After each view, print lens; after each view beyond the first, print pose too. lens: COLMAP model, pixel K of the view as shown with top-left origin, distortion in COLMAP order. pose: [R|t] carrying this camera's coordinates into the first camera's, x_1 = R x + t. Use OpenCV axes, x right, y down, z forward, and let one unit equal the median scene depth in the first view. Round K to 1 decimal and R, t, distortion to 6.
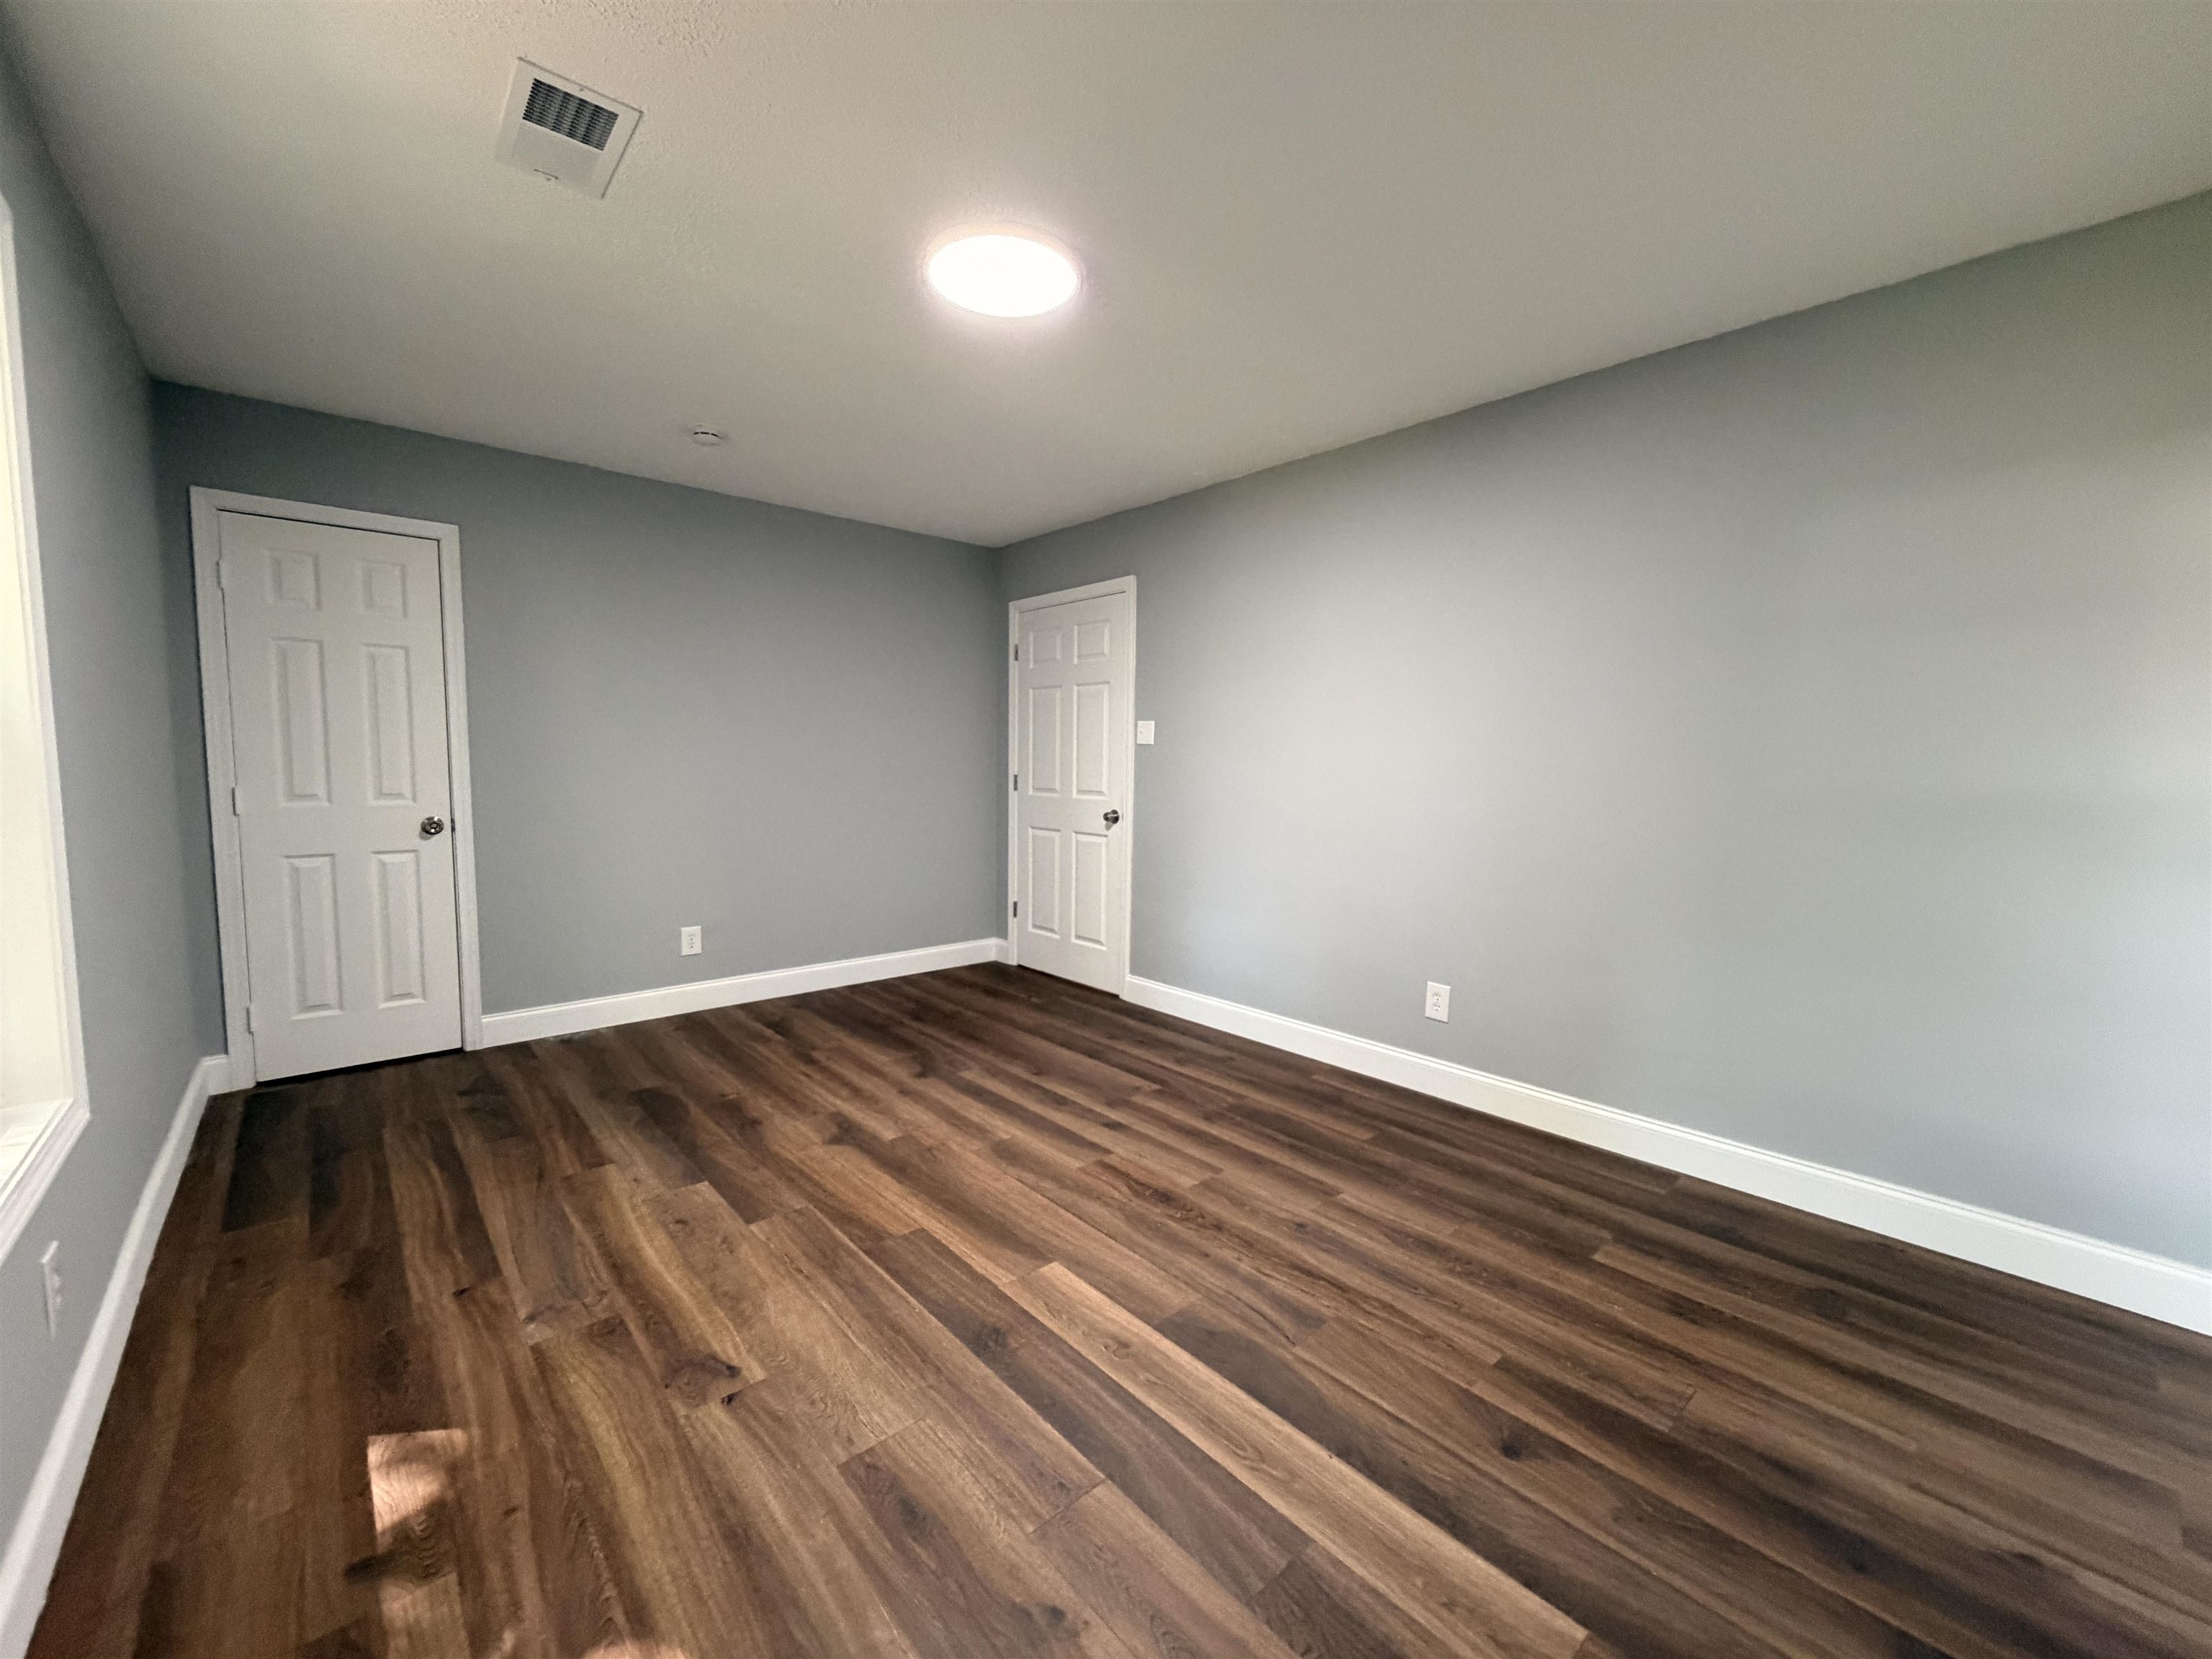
lens RADIAL K [[885.9, 0, 1105.9], [0, 885.9, 821.0], [0, 0, 1]] dist [0.002077, -0.000243]
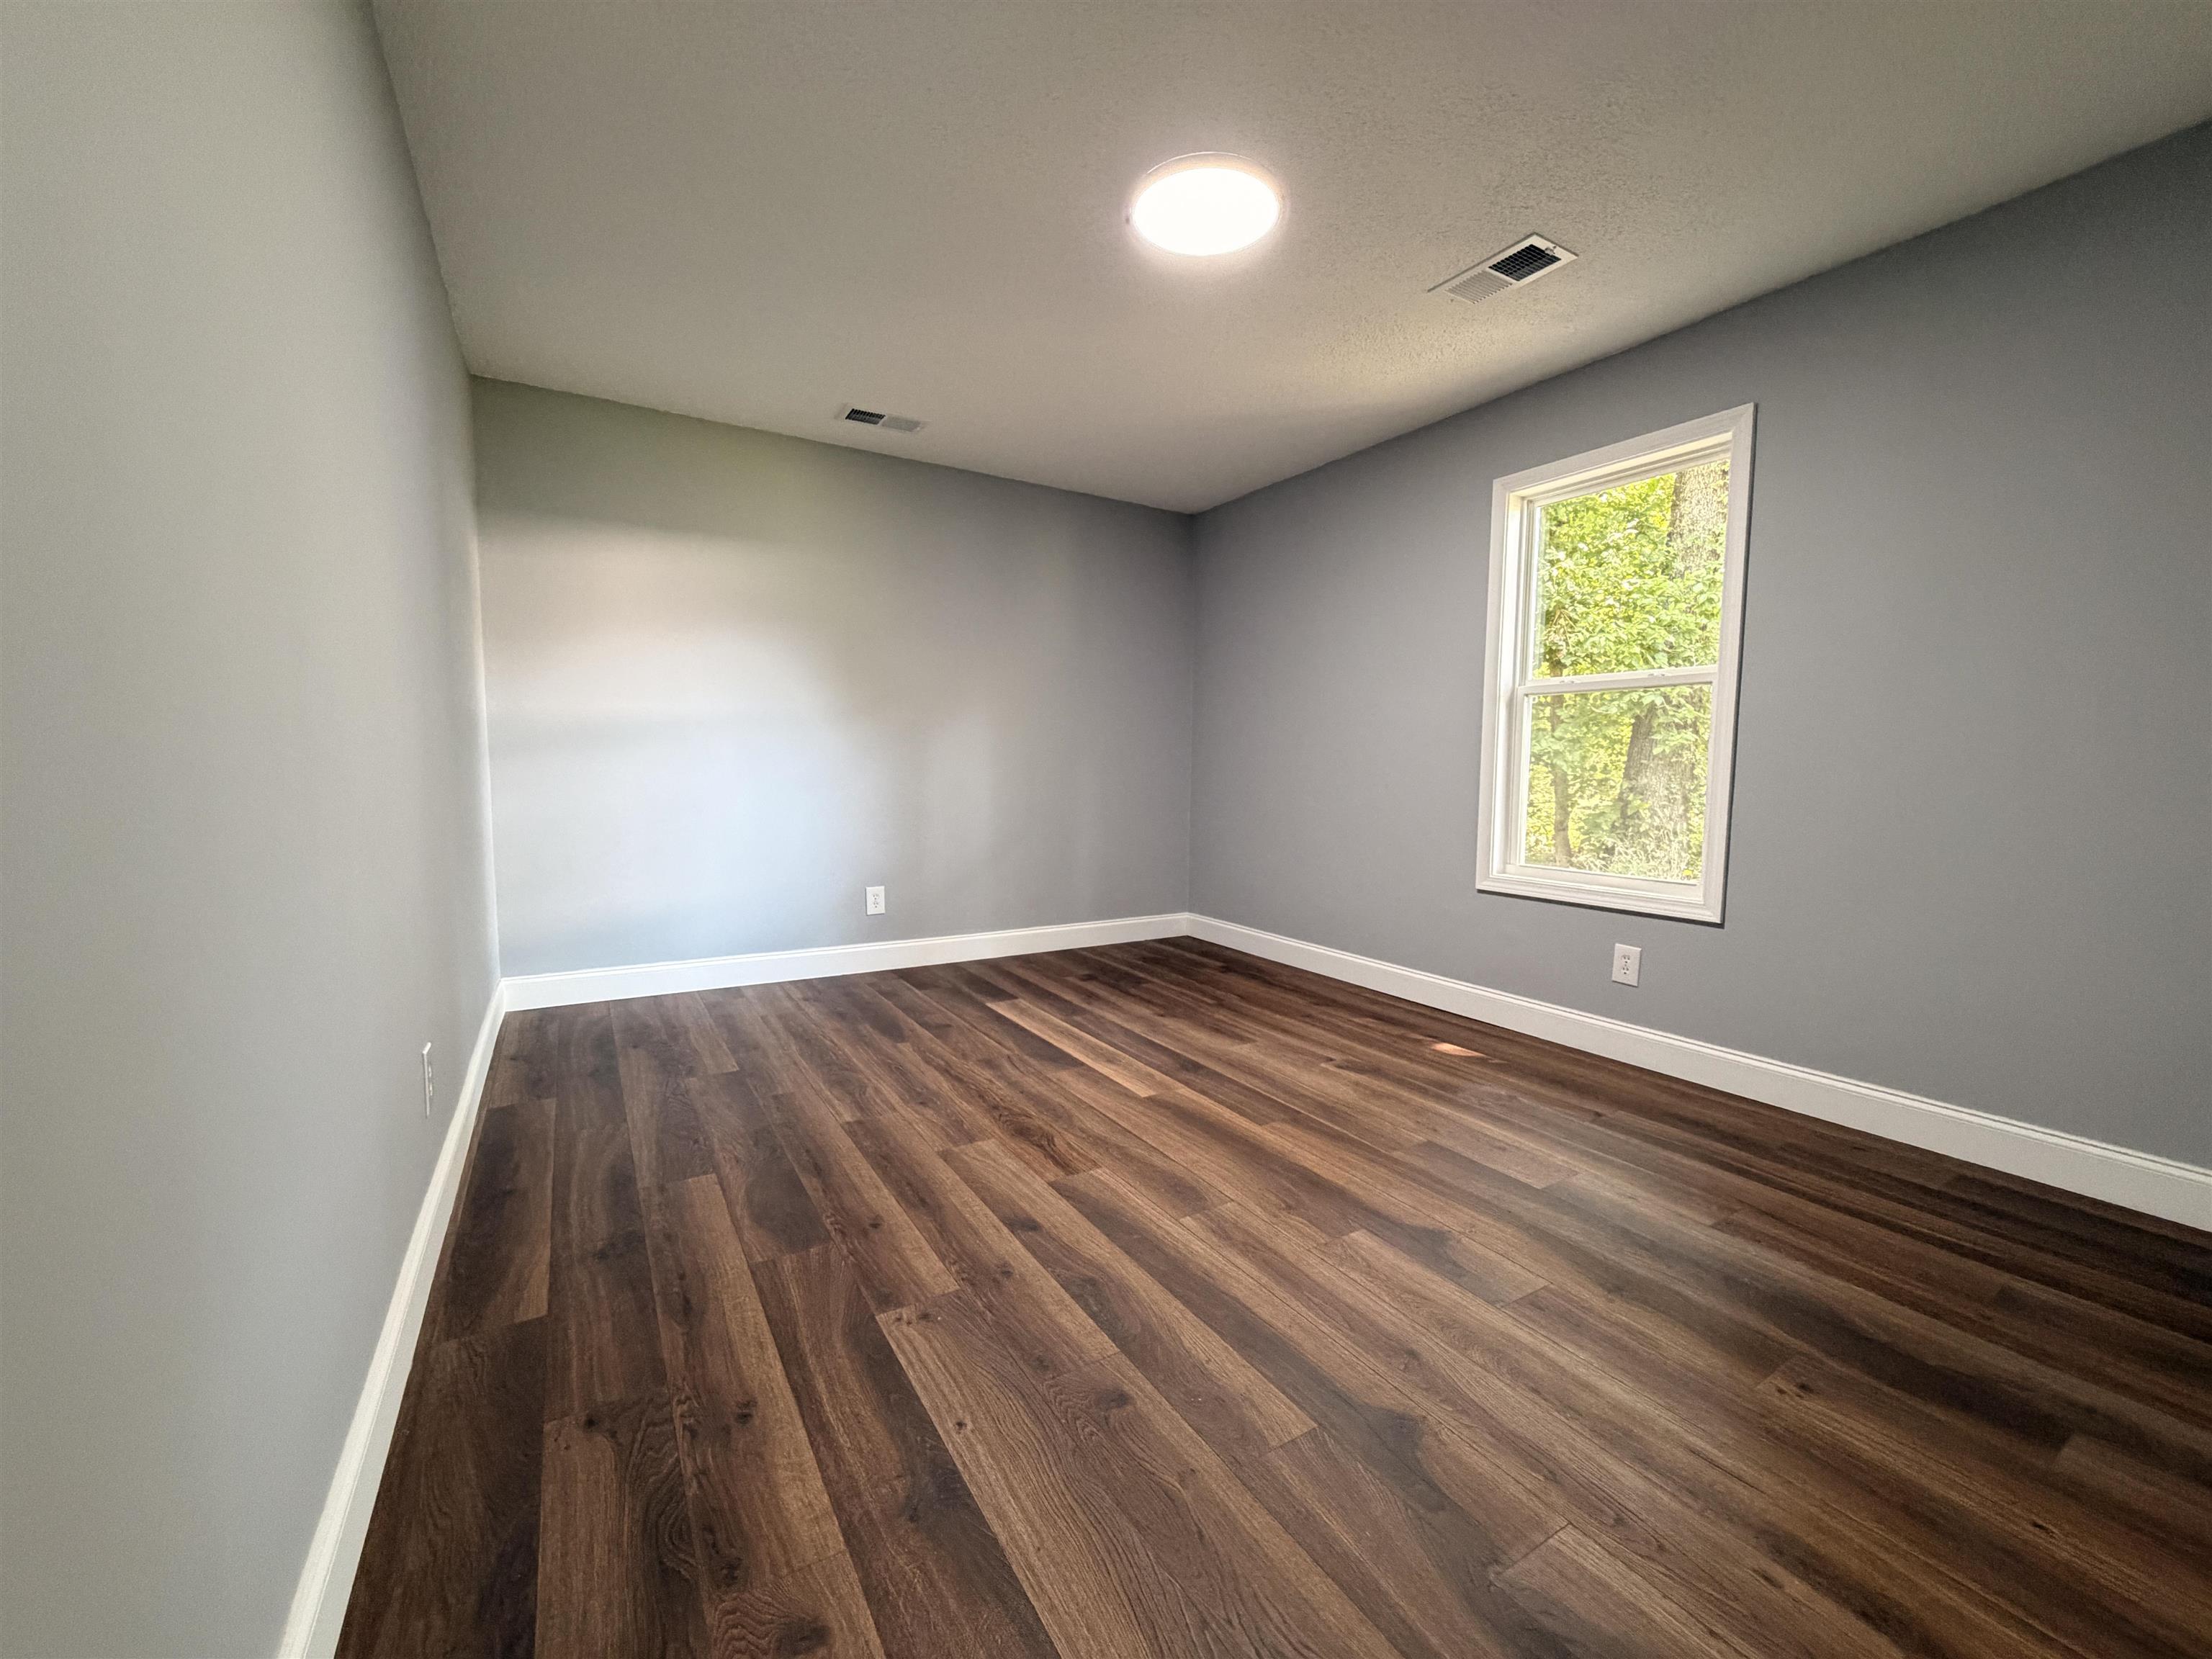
lens RADIAL K [[885.9, 0, 1121.8], [0, 885.9, 811.5], [0, 0, 1]] dist [0.002077, -0.000243]
pose [[-0.986121, -0.032652, 0.162785, -0.205151], [-0.012863, 0.992549, 0.121166, -0.052089], [-0.165528, 0.117391, -0.979193, 2.054794]]
